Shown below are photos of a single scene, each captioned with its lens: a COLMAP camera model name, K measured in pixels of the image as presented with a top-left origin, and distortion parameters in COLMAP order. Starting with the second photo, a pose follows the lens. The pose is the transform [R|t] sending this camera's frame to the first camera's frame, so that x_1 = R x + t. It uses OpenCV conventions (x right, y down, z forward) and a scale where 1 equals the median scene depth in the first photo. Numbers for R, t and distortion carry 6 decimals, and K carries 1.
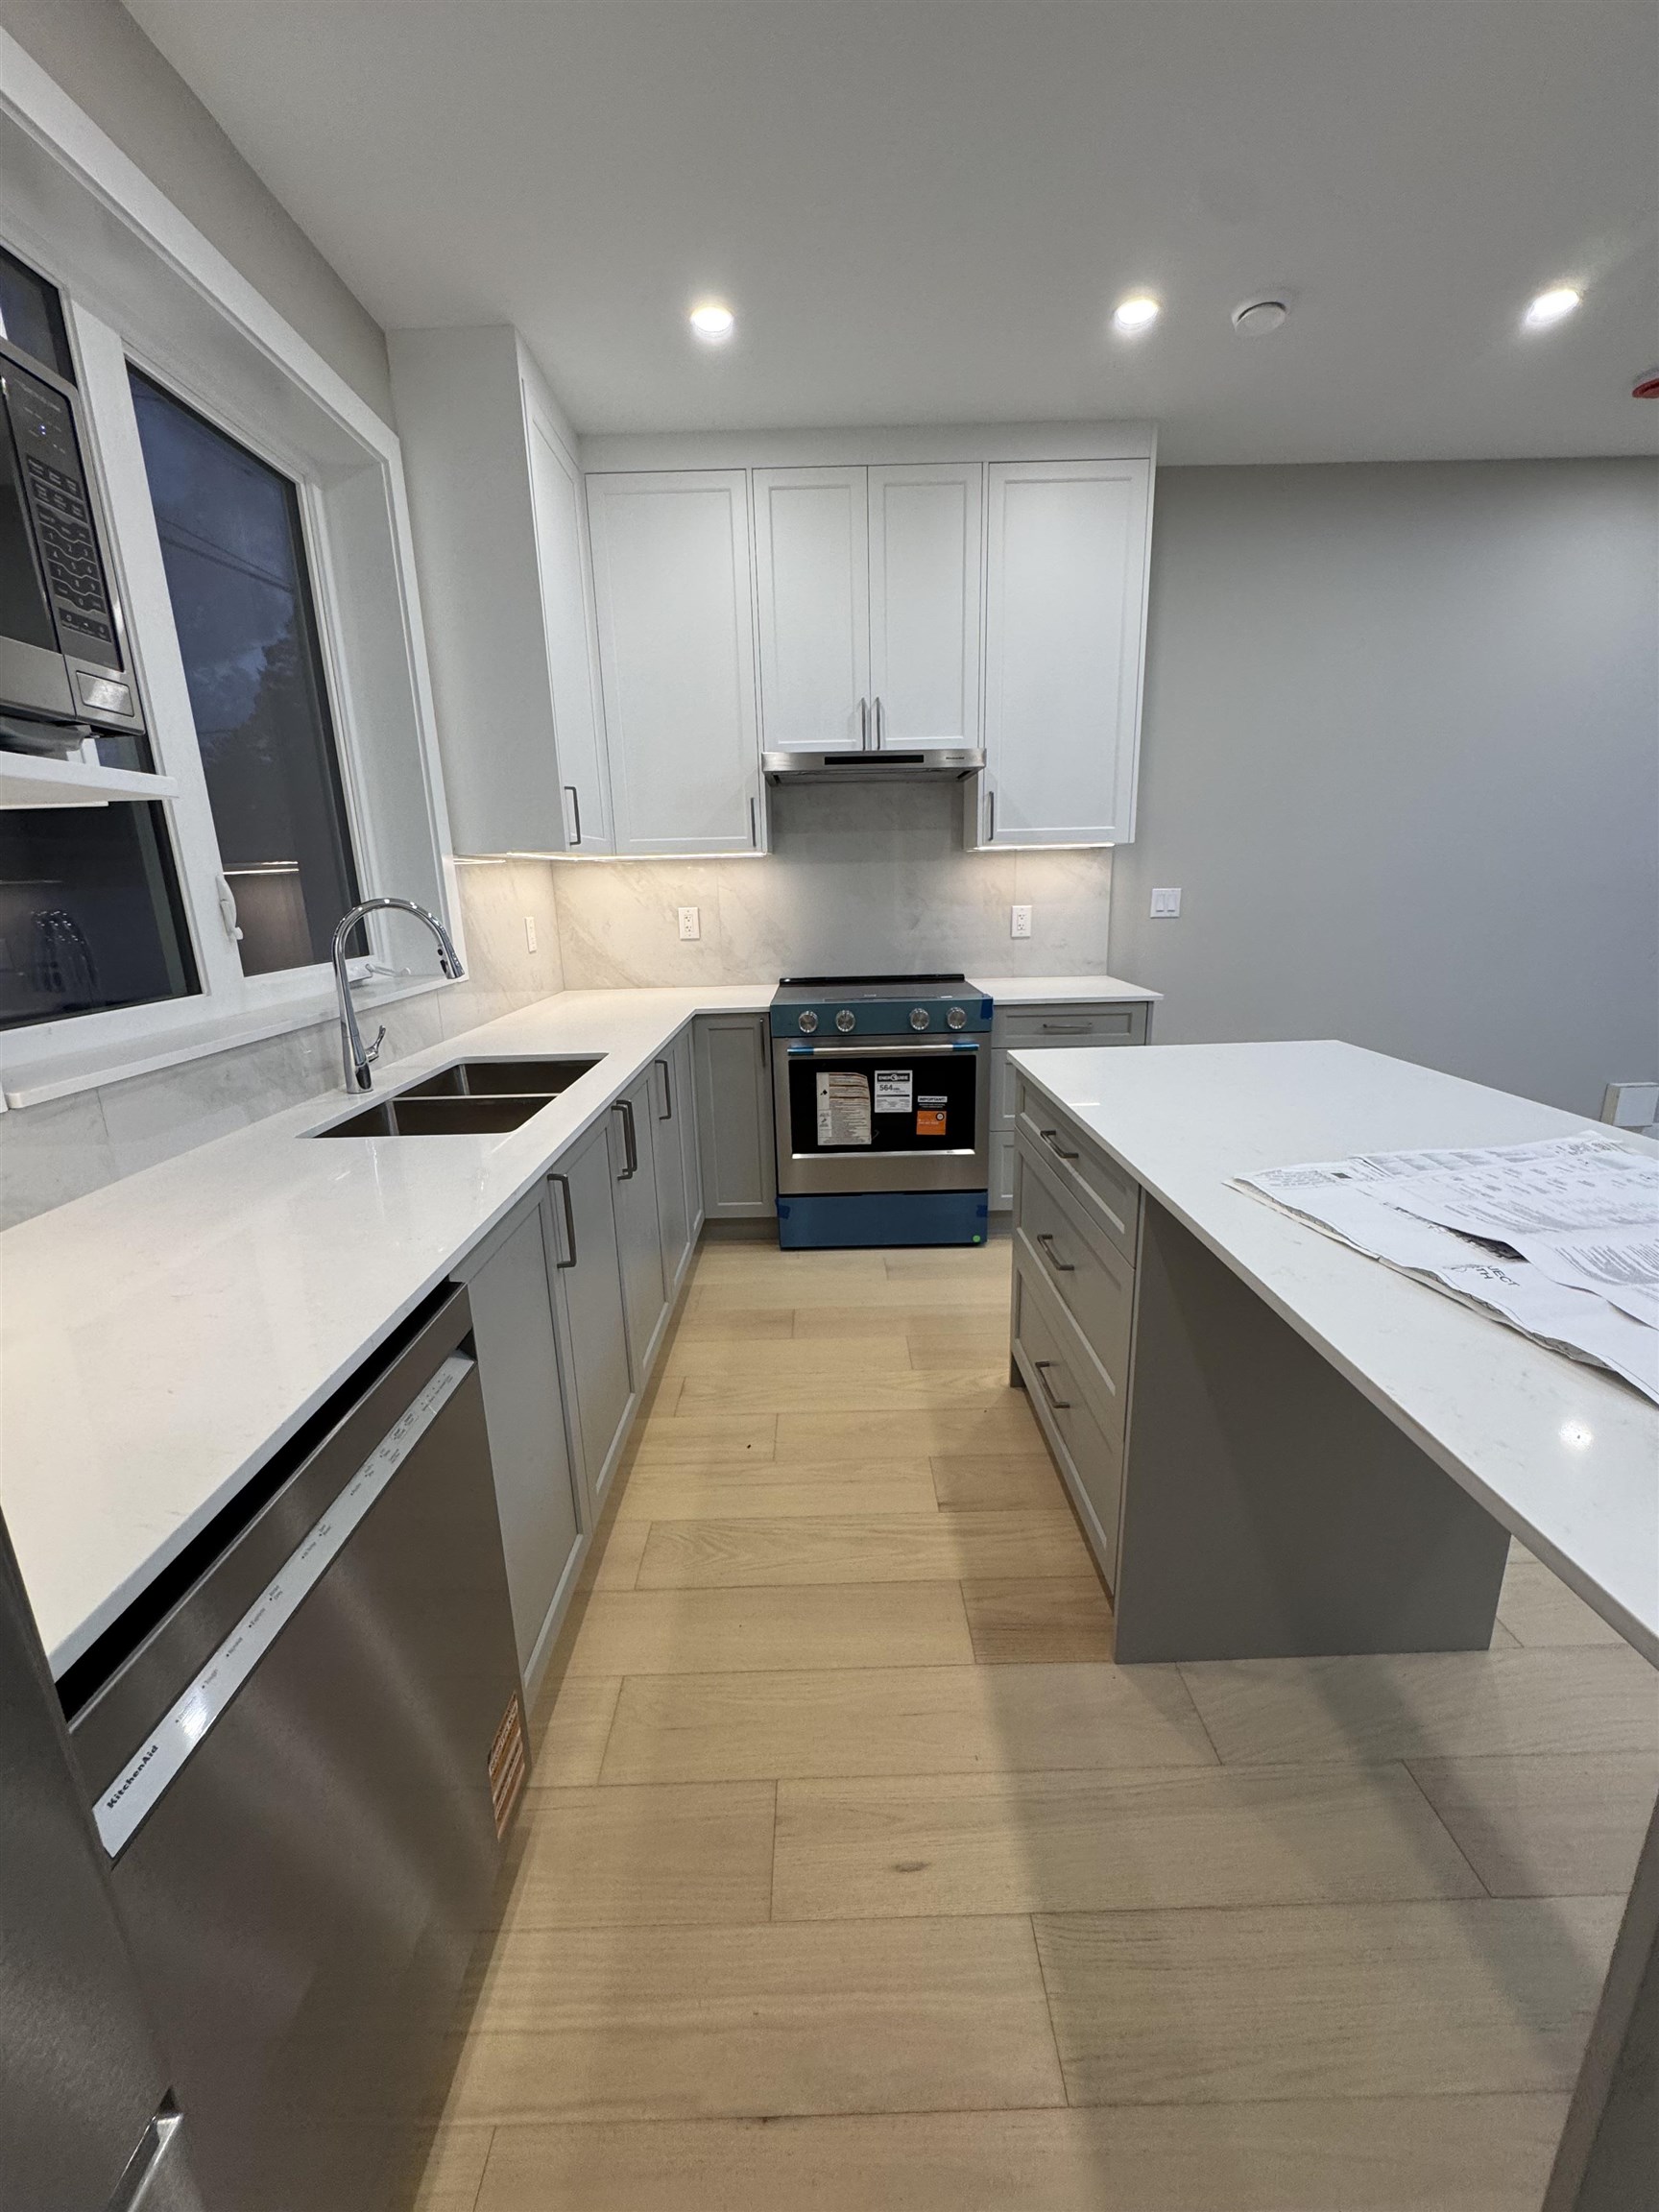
lens RADIAL K [[884.1, 0, 833.7], [0, 884.1, 1108.9], [0, 0, 1]] dist [-0.005679, 0.000146]
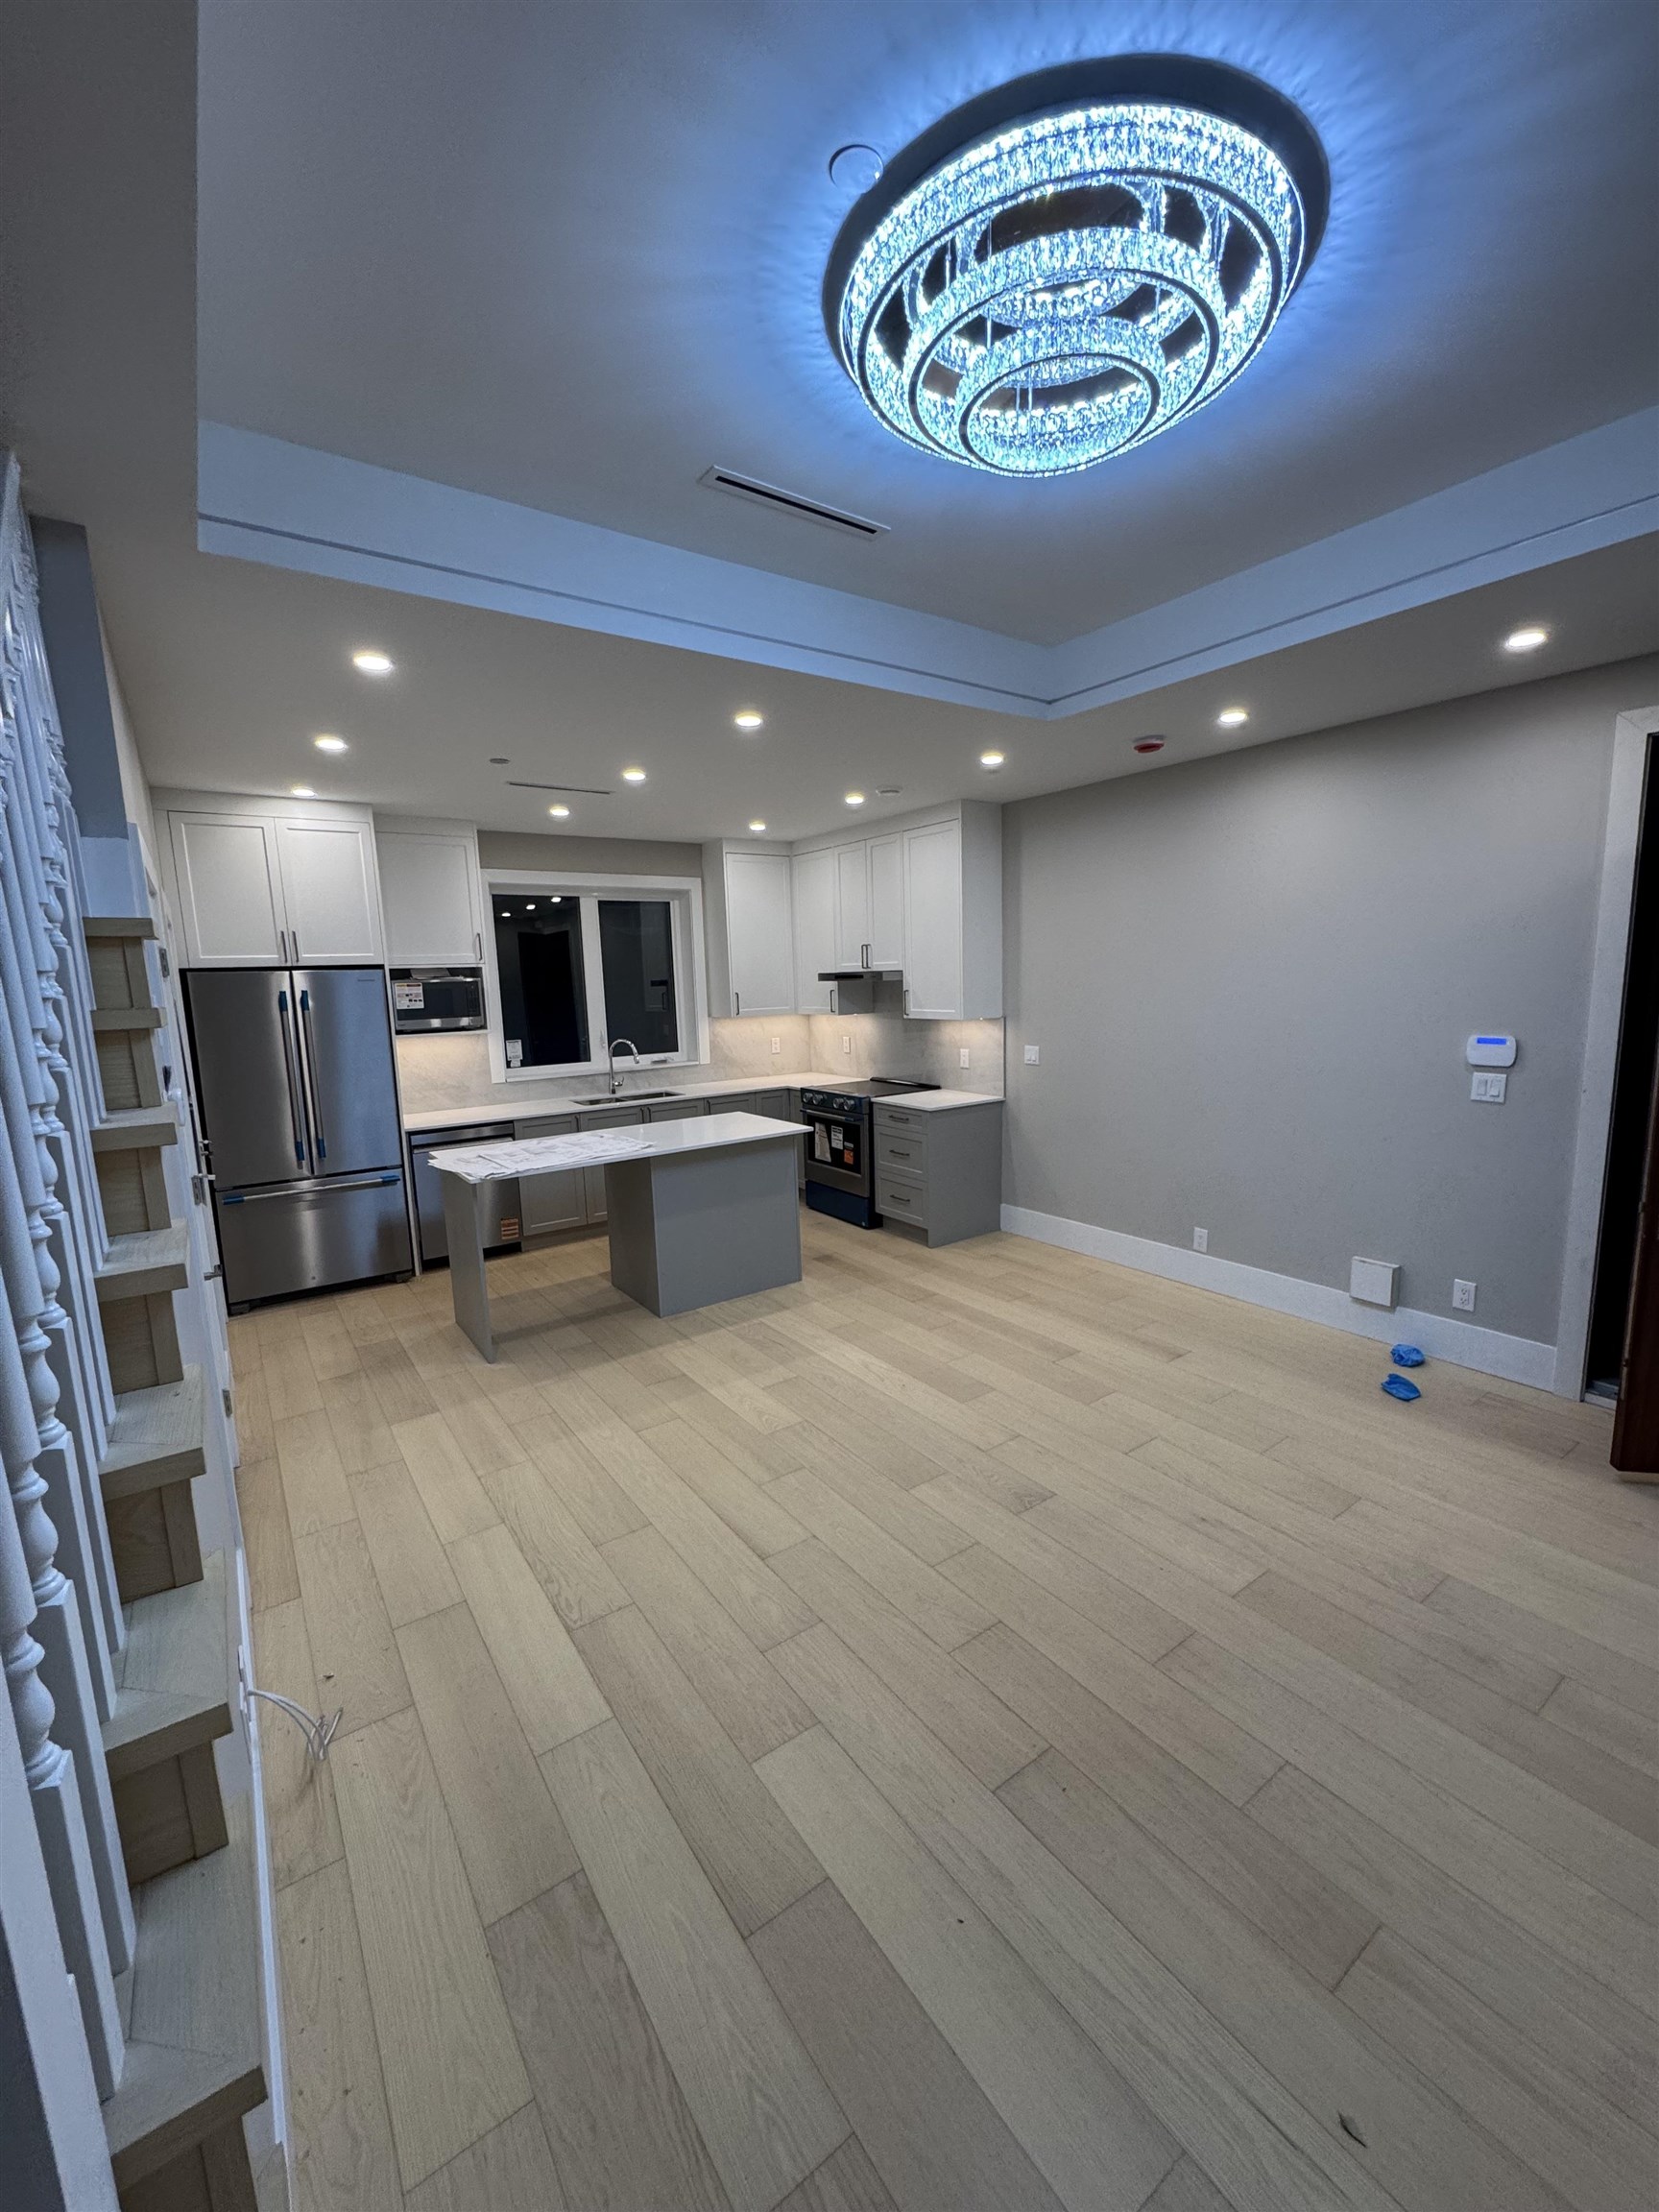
lens RADIAL K [[884.1, 0, 833.7], [0, 884.1, 1108.9], [0, 0, 1]] dist [-0.005679, 0.000146]
pose [[0.571442, 0.134565, -0.809534, 1.674945], [-0.193971, 0.980660, 0.026089, -0.133965], [0.797389, 0.142118, 0.586492, -0.190247]]
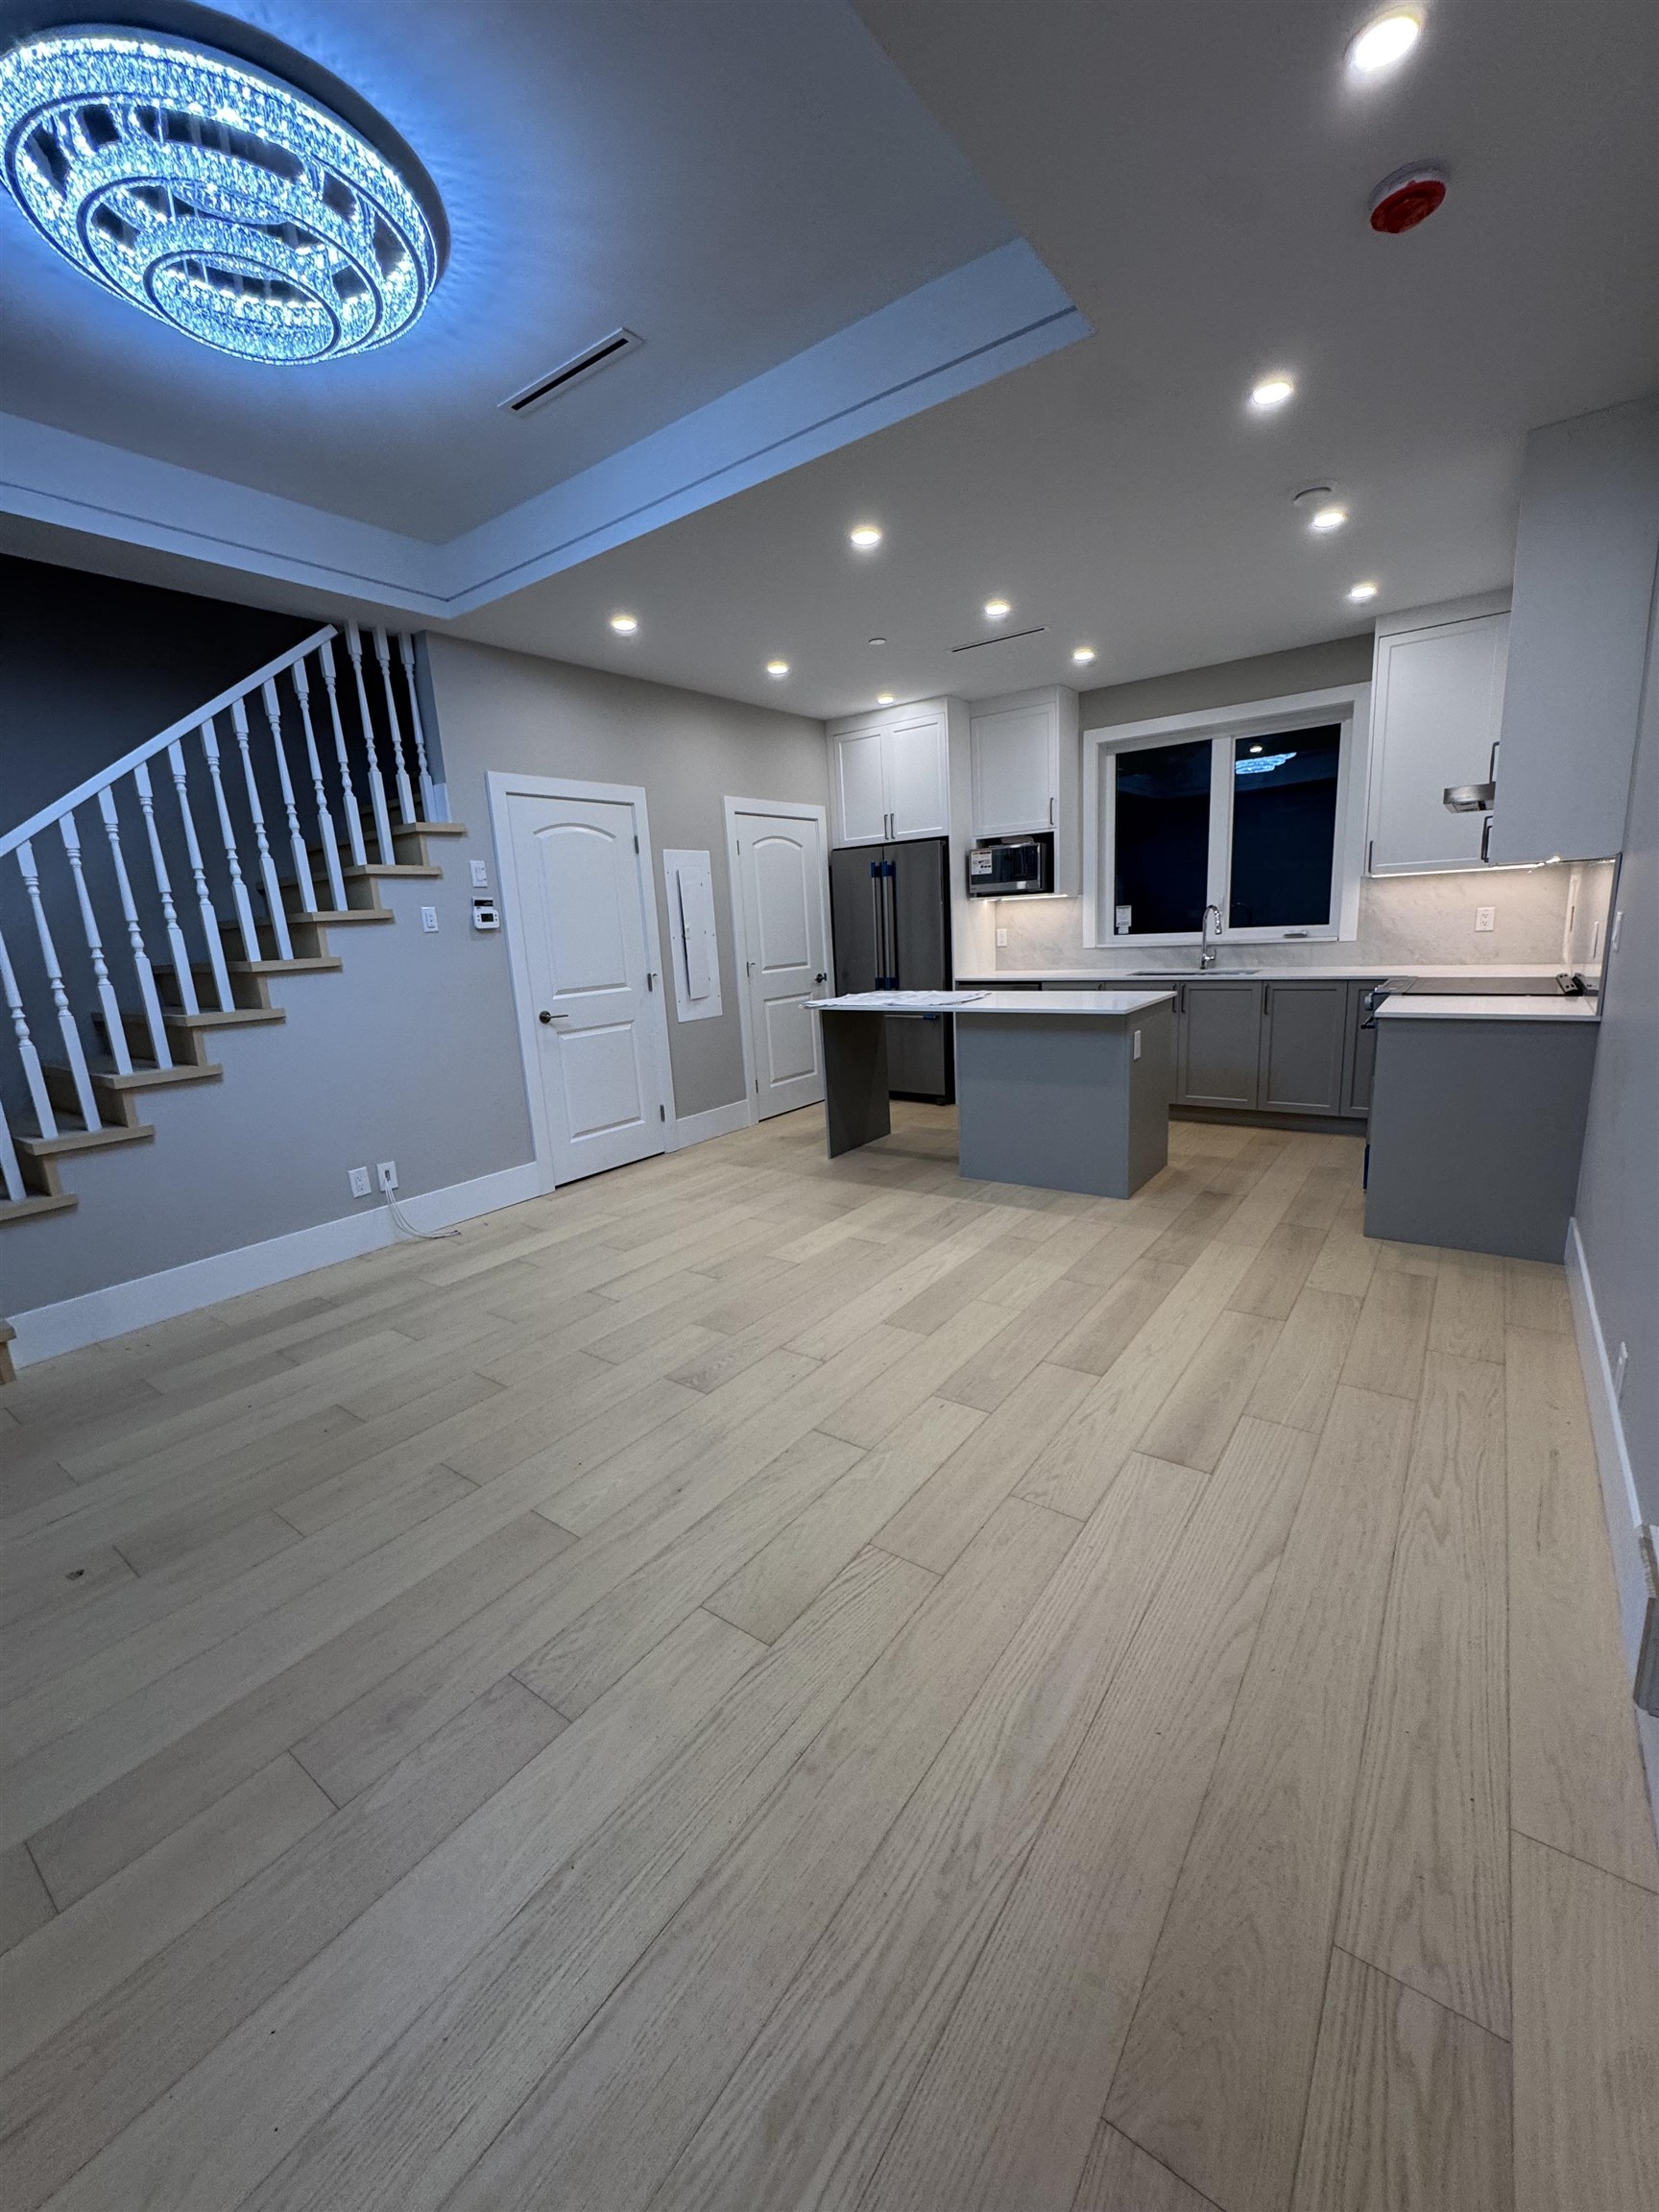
lens RADIAL K [[885.8, 0, 829.5], [0, 885.8, 1106.0], [0, 0, 1]] dist [0.001771, 0.000192]
pose [[-0.596457, 0.226754, -0.769949, 1.624450], [-0.131434, 0.918723, 0.372388, -0.336739], [0.791810, 0.323311, -0.518176, 1.055643]]
